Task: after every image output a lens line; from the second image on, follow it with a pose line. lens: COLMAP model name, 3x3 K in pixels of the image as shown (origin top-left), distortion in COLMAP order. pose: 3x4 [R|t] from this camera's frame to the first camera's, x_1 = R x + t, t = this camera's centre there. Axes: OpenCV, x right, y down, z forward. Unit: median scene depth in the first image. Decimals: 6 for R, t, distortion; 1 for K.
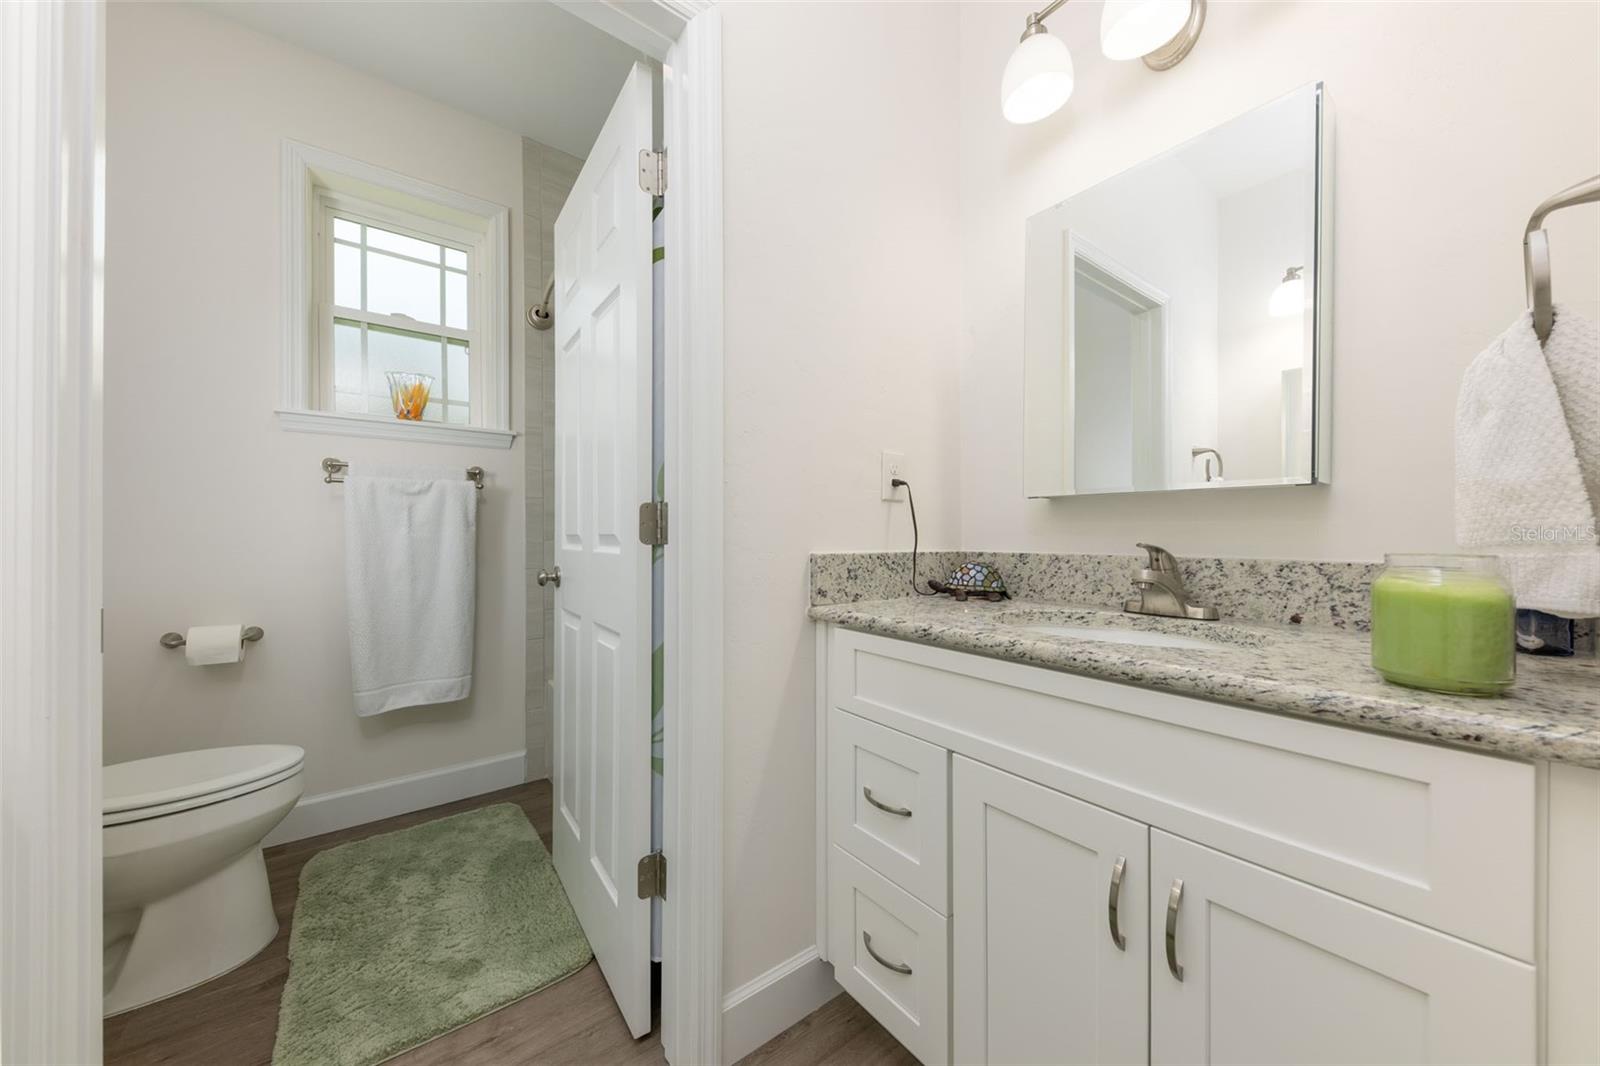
lens RADIAL K [[557.9, 0, 799.3], [0, 557.9, 535.4], [0, 0, 1]] dist [0.006950, -0.002301]
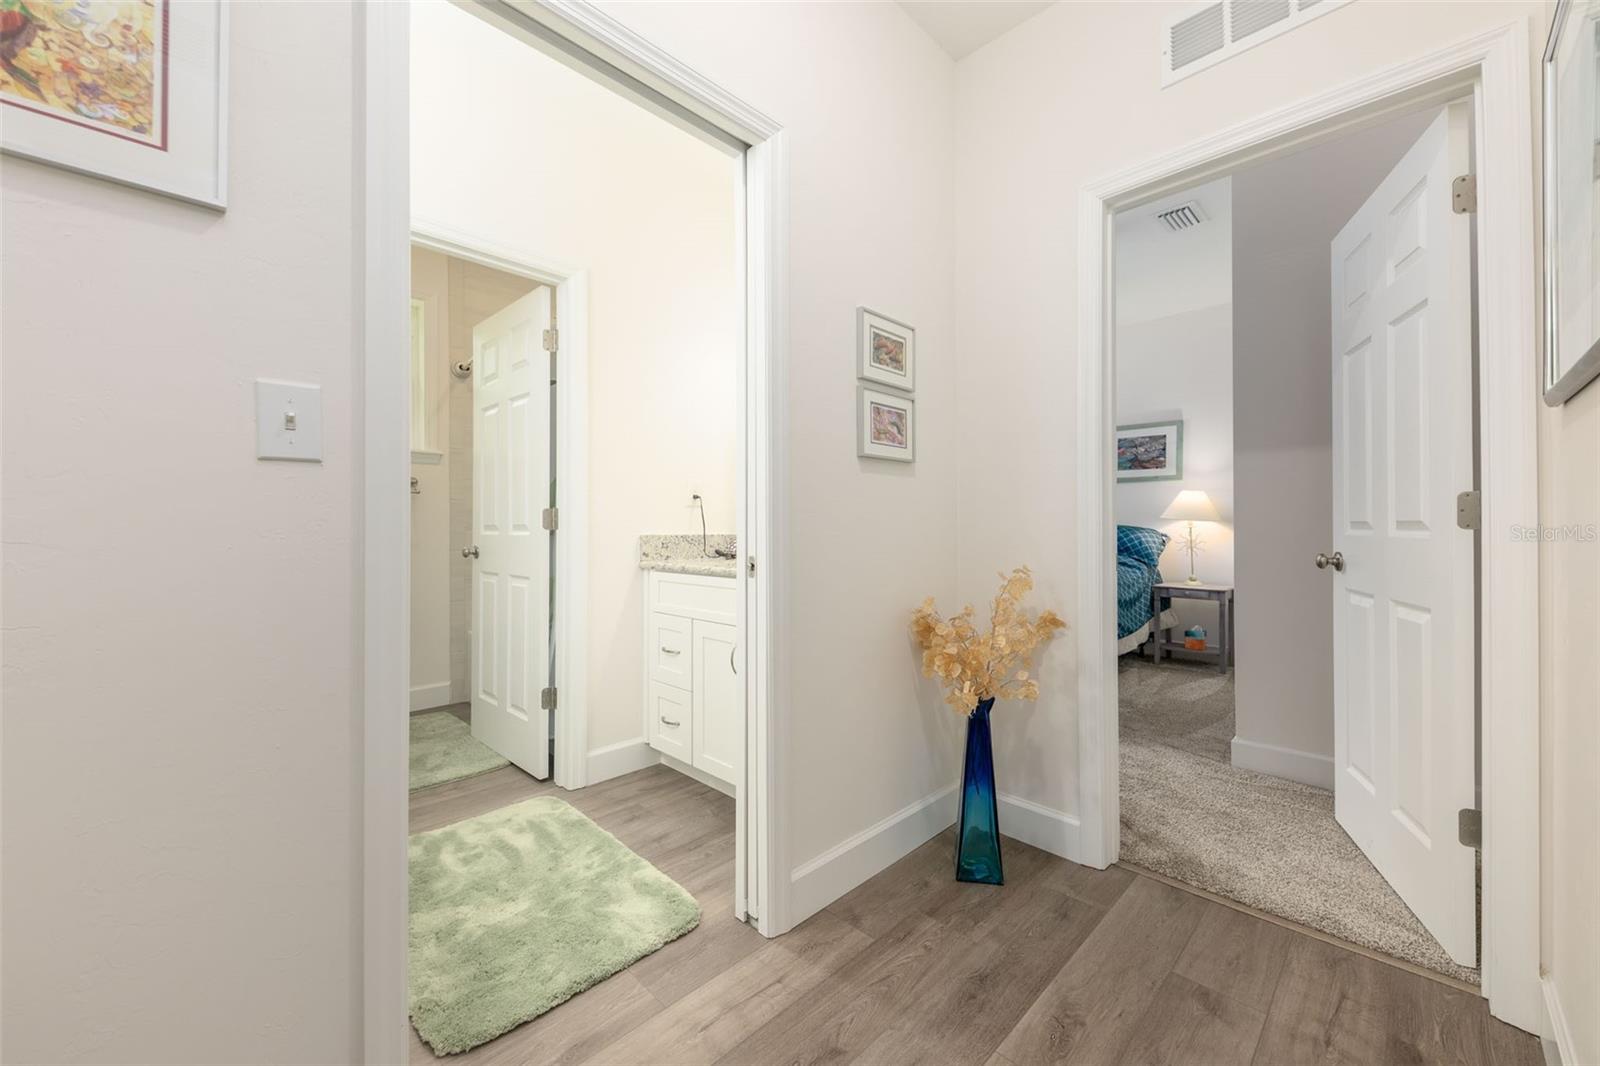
lens RADIAL K [[613.9, 0, 872.0], [0, 613.9, 527.7], [0, 0, 1]] dist [0.012288, -0.000063]
pose [[0.973408, 0.003079, 0.229057, 0.304446], [-0.004664, 0.999969, 0.006378, -0.007783], [-0.229030, -0.007277, 0.973392, -1.216347]]
